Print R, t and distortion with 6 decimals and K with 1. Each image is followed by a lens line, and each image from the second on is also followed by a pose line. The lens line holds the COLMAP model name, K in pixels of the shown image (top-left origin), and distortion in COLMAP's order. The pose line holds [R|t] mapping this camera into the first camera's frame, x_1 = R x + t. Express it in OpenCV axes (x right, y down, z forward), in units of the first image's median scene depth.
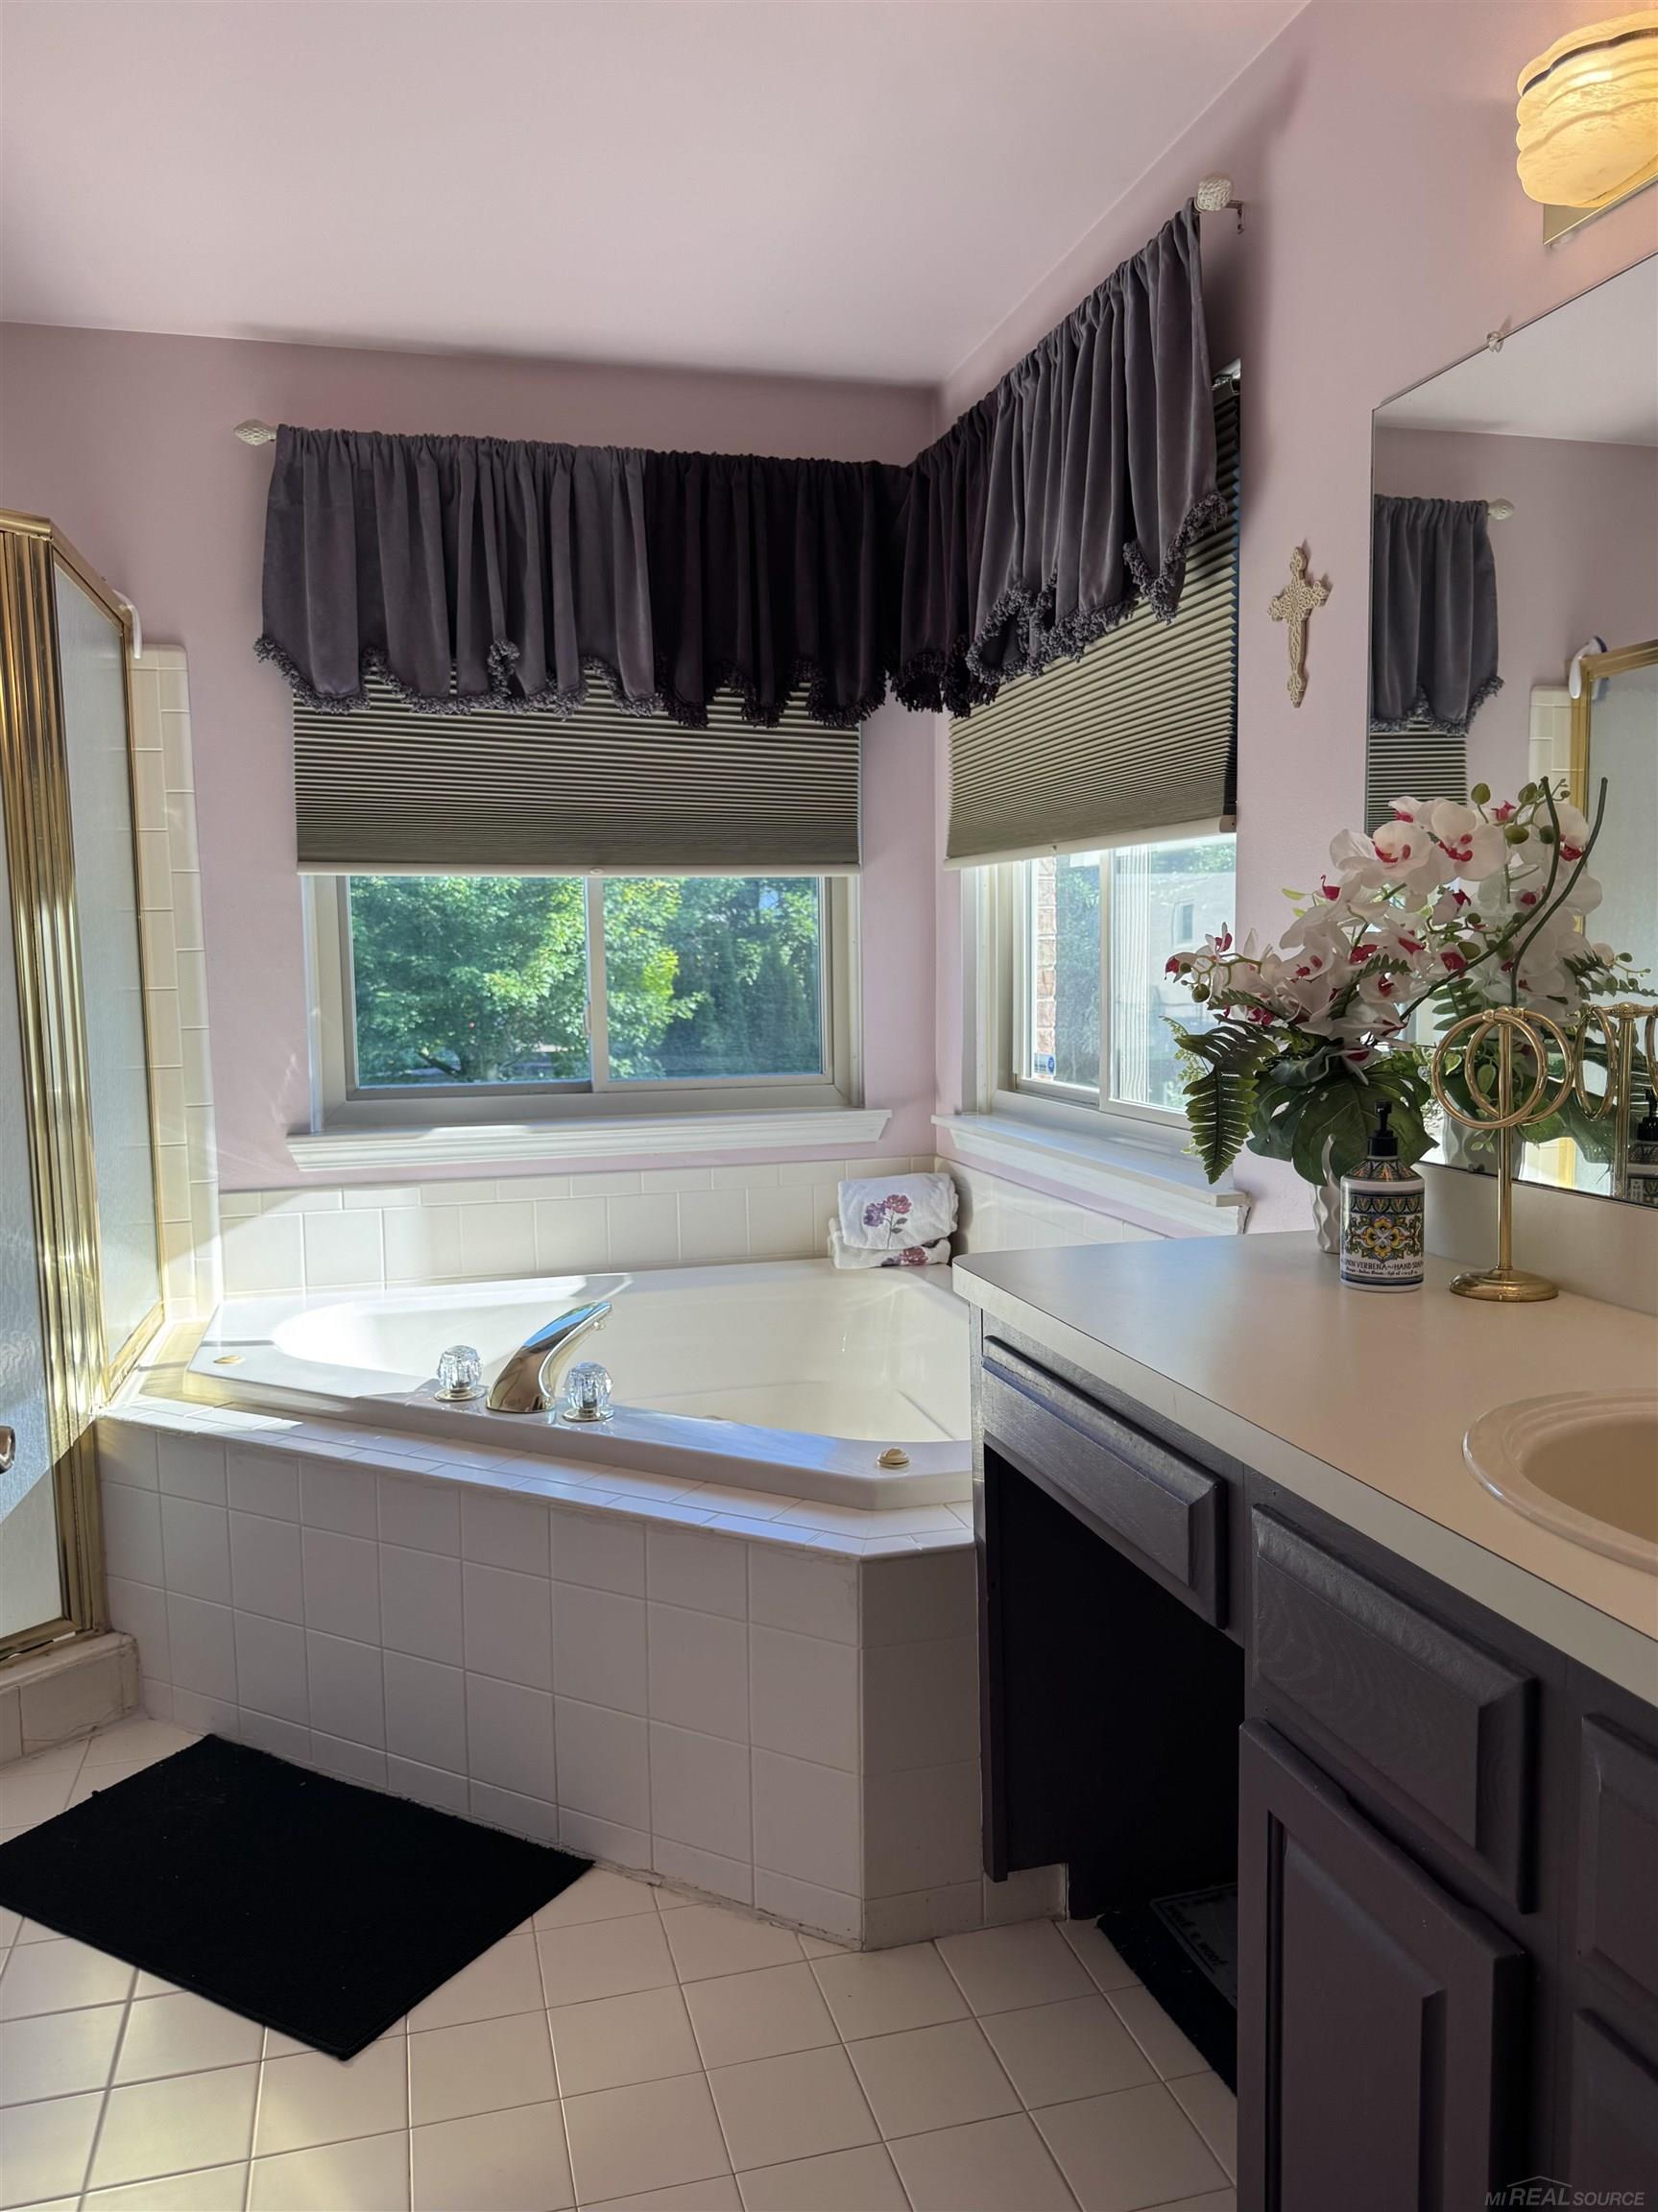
lens RADIAL K [[1554.2, 0, 829.0], [0, 1554.2, 1106.0], [0, 0, 1]] dist [0.144022, -0.285381]
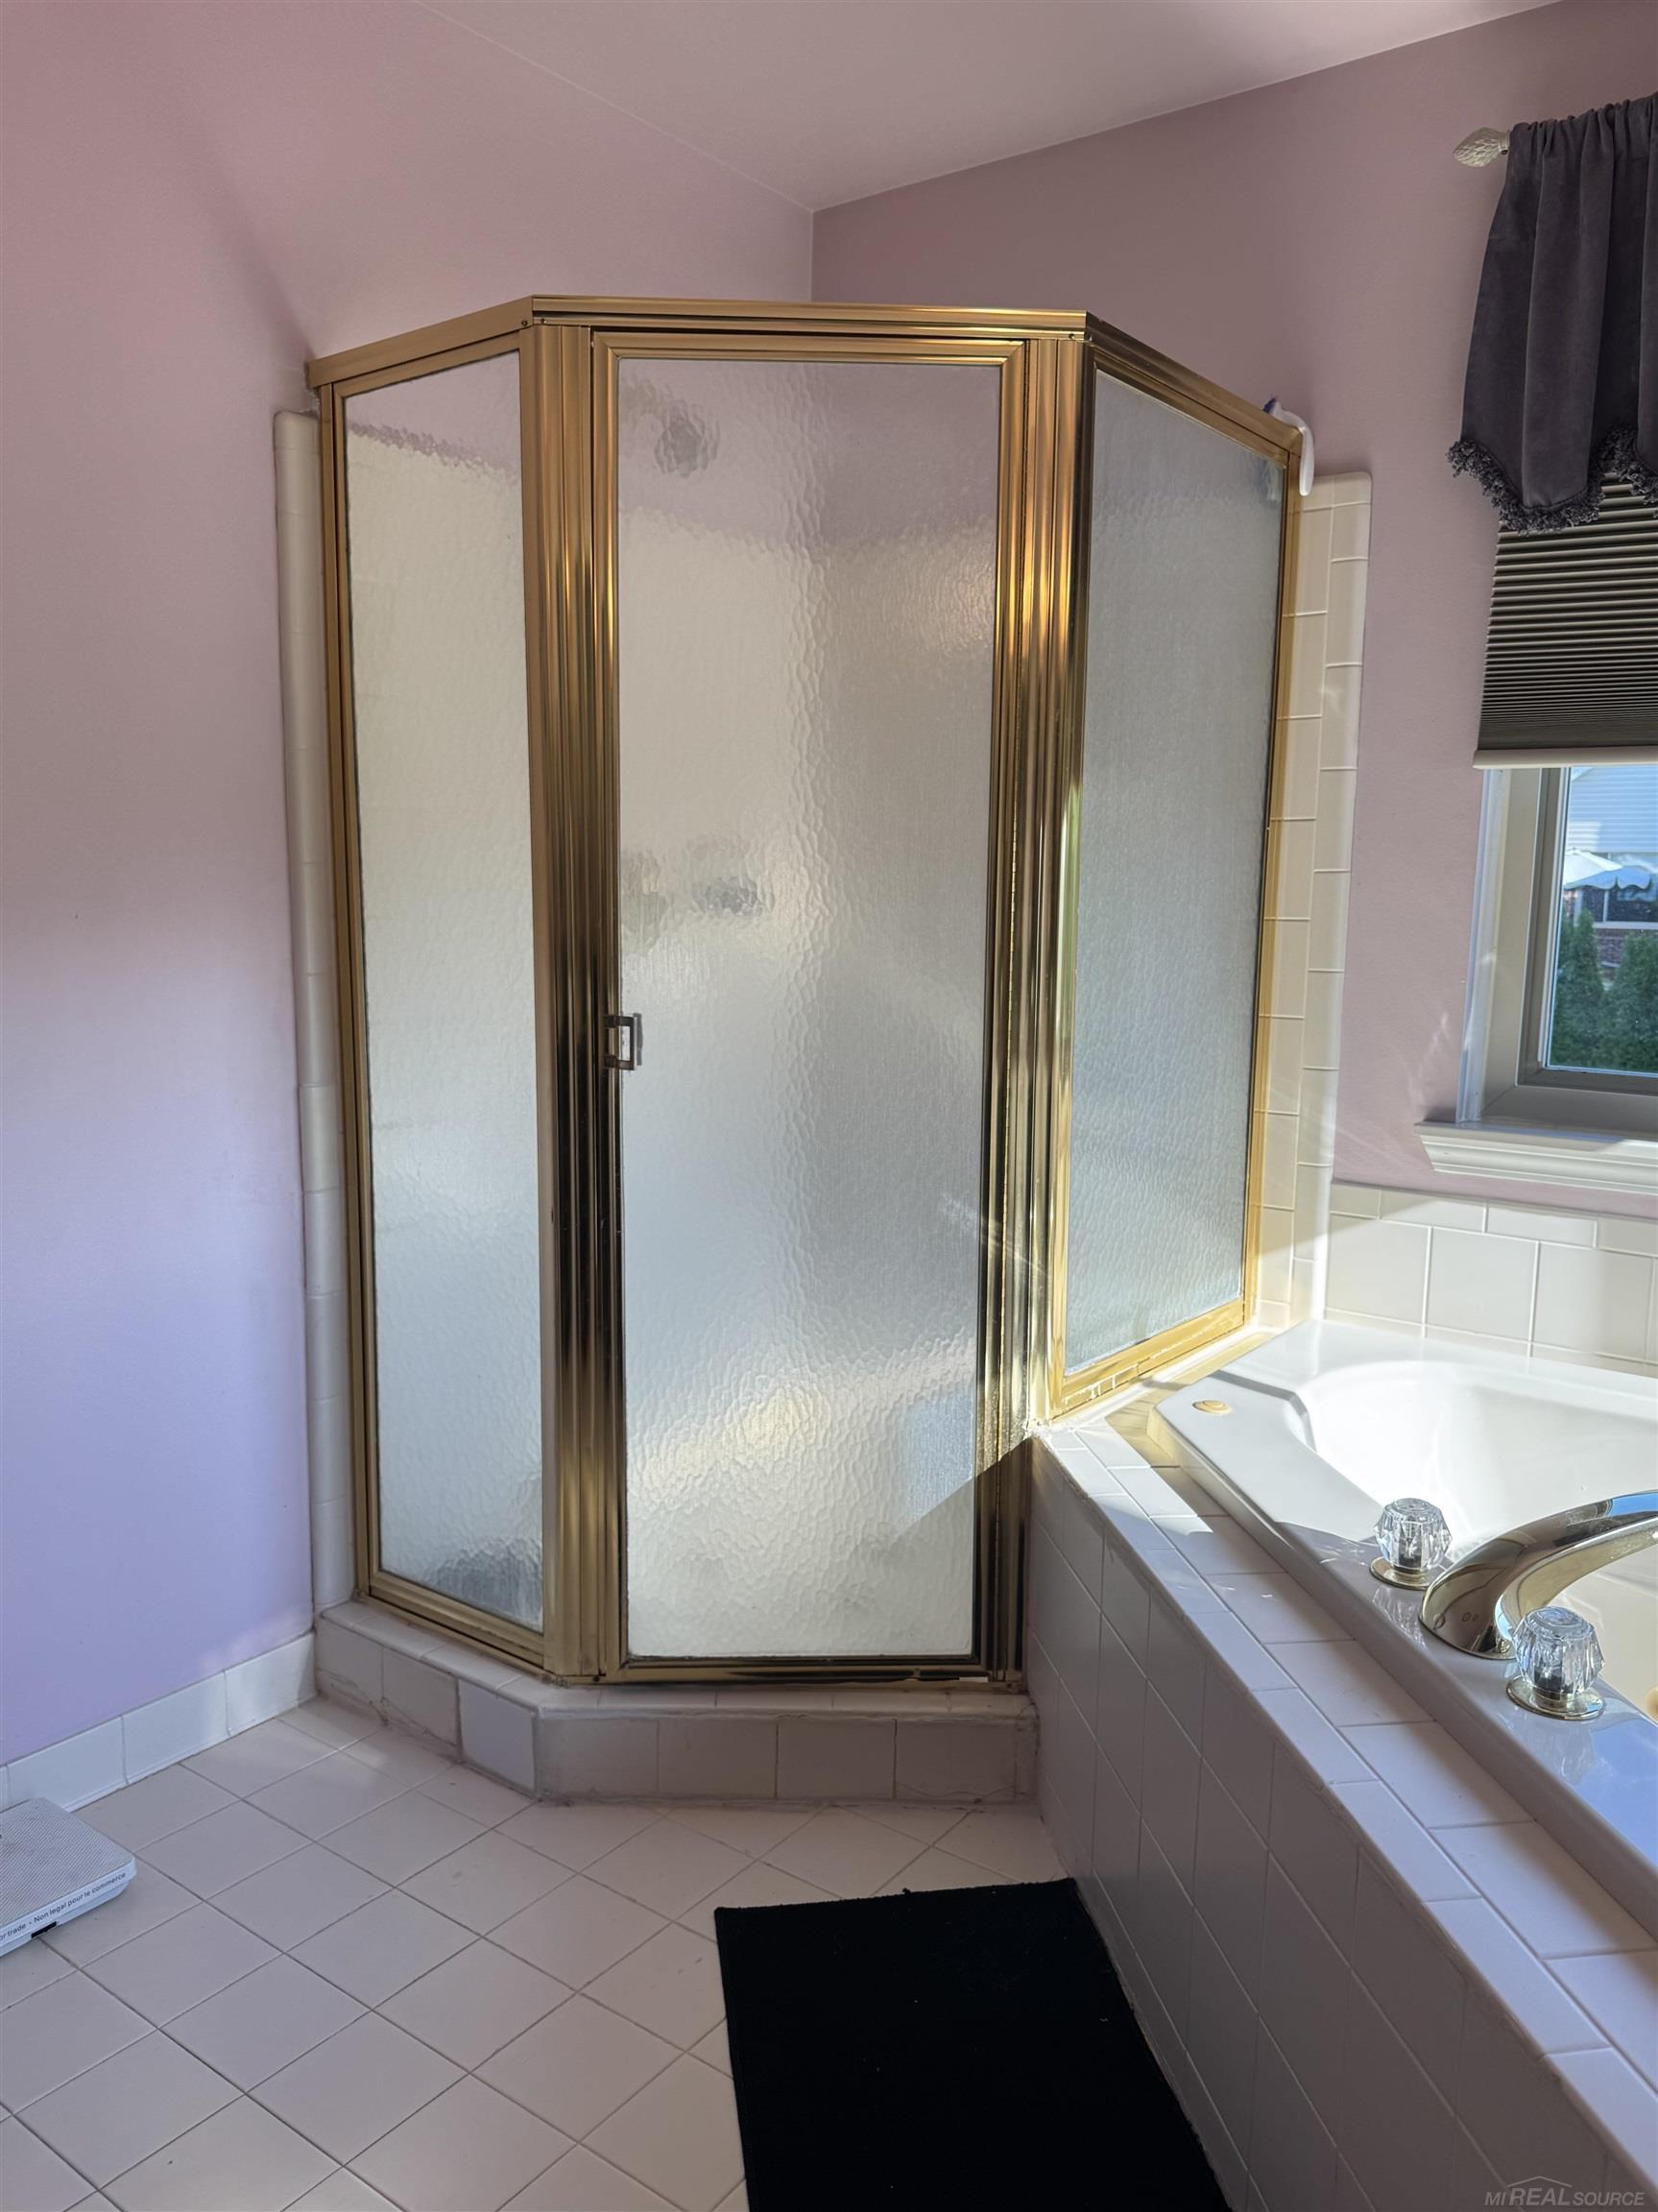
lens RADIAL K [[1626.5, 0, 829.0], [0, 1626.5, 1106.0], [0, 0, 1]] dist [0.045205, -0.061787]
pose [[0.633294, 0.135097, -0.762028, 0.073673], [-0.105959, 0.990509, 0.087544, -0.028421], [0.766623, 0.025303, 0.641599, 0.301070]]
